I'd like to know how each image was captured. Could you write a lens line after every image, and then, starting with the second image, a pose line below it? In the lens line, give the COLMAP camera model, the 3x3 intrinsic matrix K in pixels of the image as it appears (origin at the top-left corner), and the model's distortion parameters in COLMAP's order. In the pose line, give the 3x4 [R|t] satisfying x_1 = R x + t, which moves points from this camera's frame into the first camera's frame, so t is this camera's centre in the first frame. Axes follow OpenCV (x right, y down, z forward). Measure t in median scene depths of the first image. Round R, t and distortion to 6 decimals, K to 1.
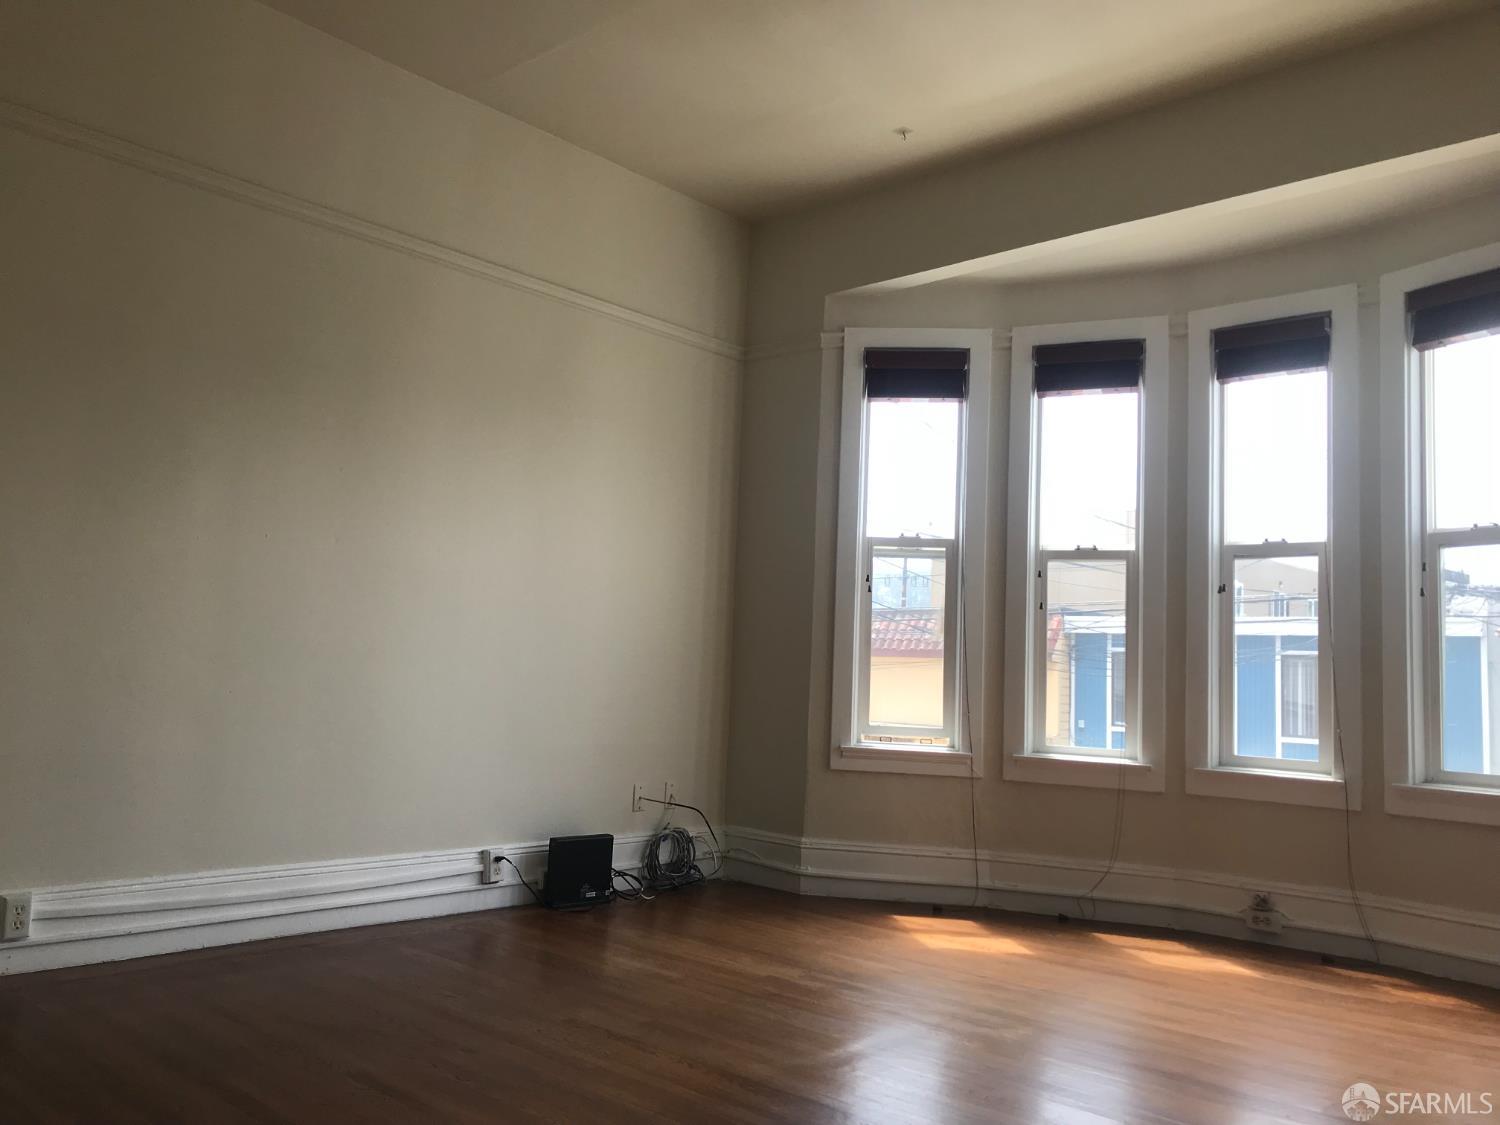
lens RADIAL K [[1224.9, 0, 738.0], [0, 1224.9, 559.3], [0, 0, 1]] dist [0.026728, -0.027013]
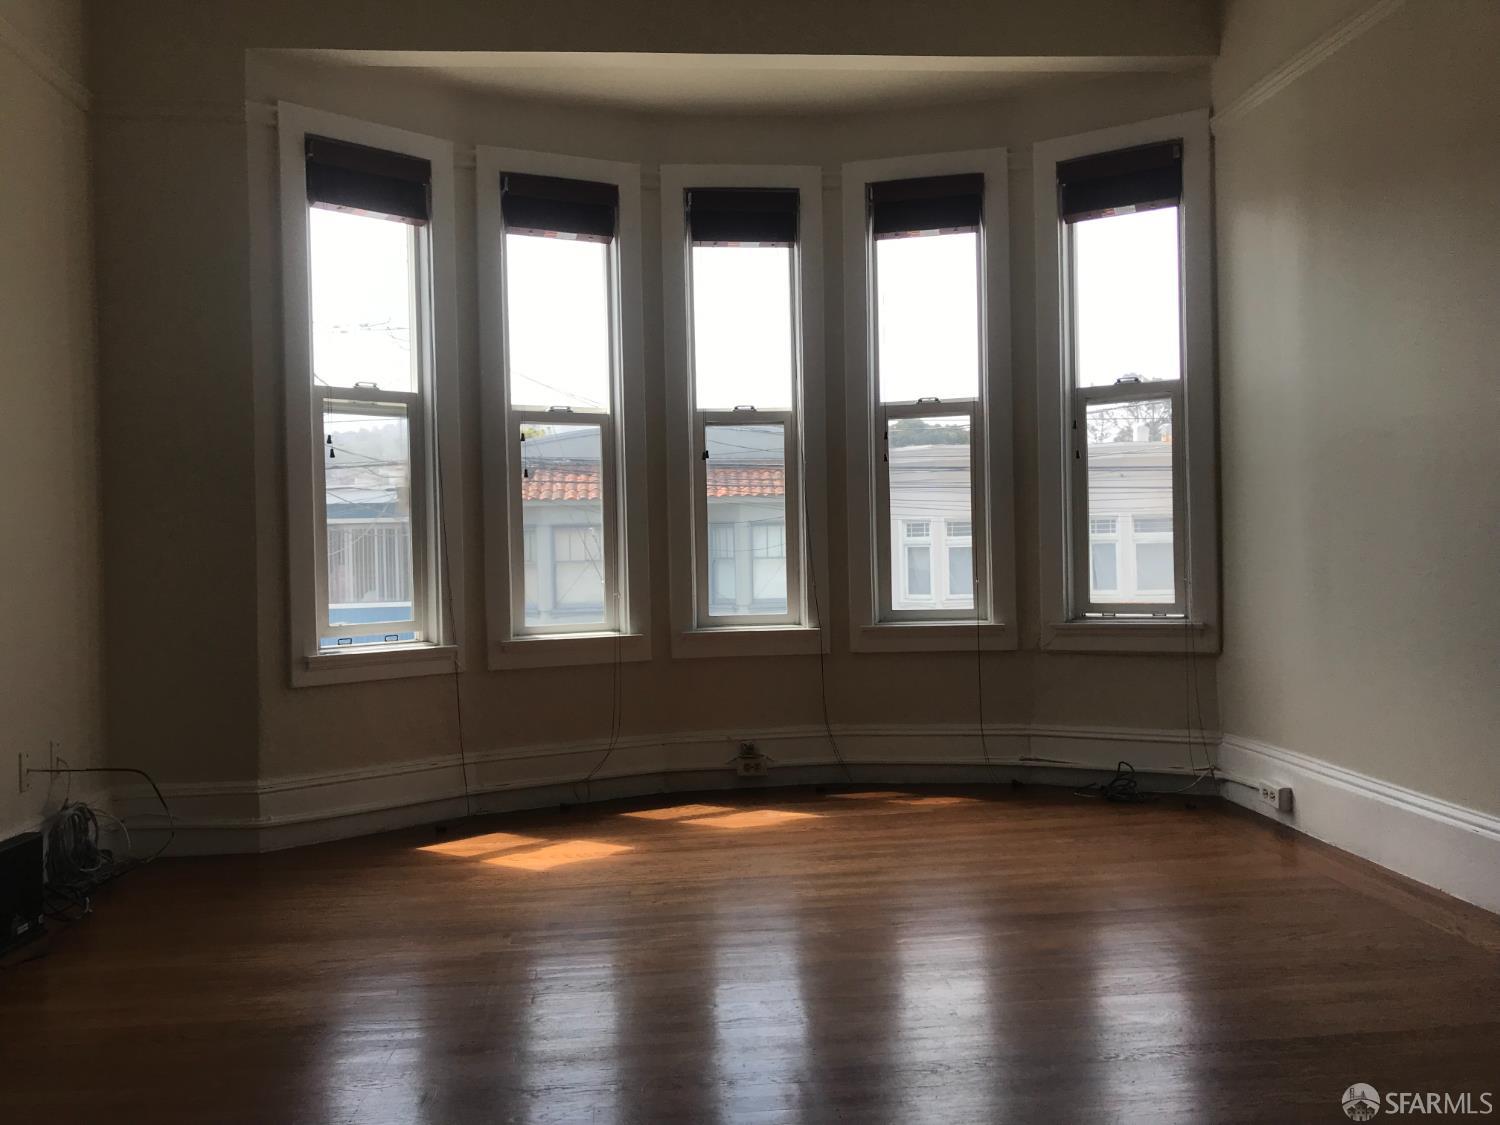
lens RADIAL K [[1224.9, 0, 749.8], [0, 1224.9, 561.8], [0, 0, 1]] dist [0.026728, -0.027013]
pose [[0.654668, -0.064881, 0.753127, -0.321230], [-0.019687, 0.994508, 0.102789, 0.007424], [-0.755660, -0.082119, 0.649796, 0.290245]]
